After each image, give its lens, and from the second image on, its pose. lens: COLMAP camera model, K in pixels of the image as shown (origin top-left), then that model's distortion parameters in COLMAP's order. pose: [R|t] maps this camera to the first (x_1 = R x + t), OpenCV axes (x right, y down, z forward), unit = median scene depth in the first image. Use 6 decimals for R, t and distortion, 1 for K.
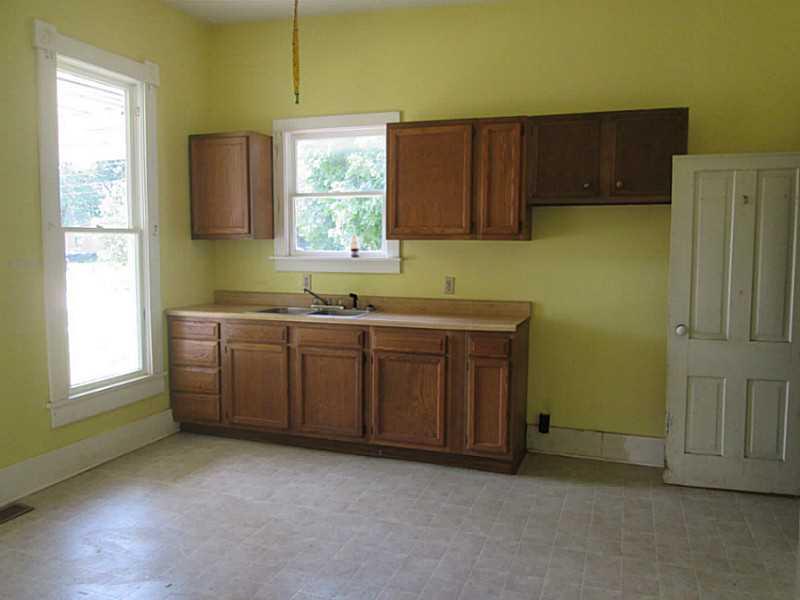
lens RADIAL K [[678.4, 0, 400.0], [0, 678.4, 300.0], [0, 0, 1]] dist [-0.034615, -0.002243]
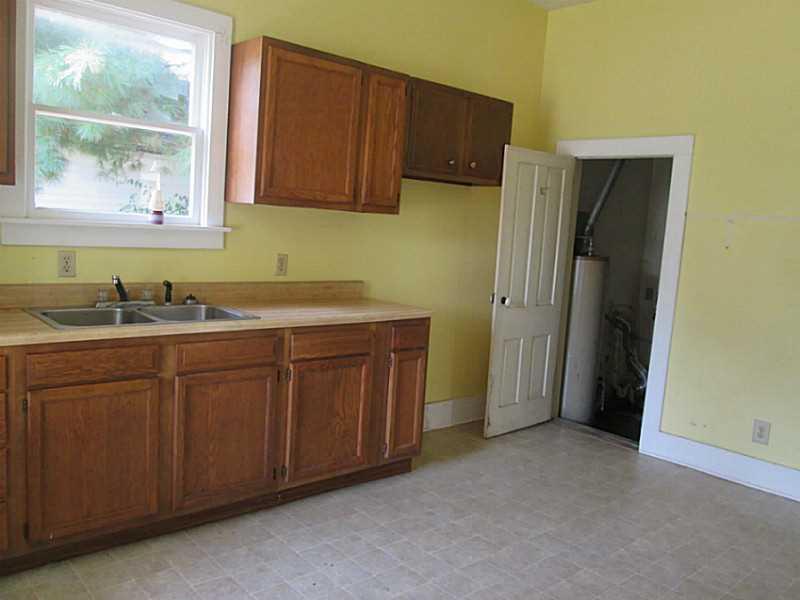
lens RADIAL K [[678.4, 0, 400.0], [0, 678.4, 300.0], [0, 0, 1]] dist [-0.034615, -0.002243]
pose [[0.467824, -0.077187, 0.880445, -0.607650], [0.007523, 0.996491, 0.083364, -0.049005], [-0.883790, -0.032376, 0.466763, 0.564779]]
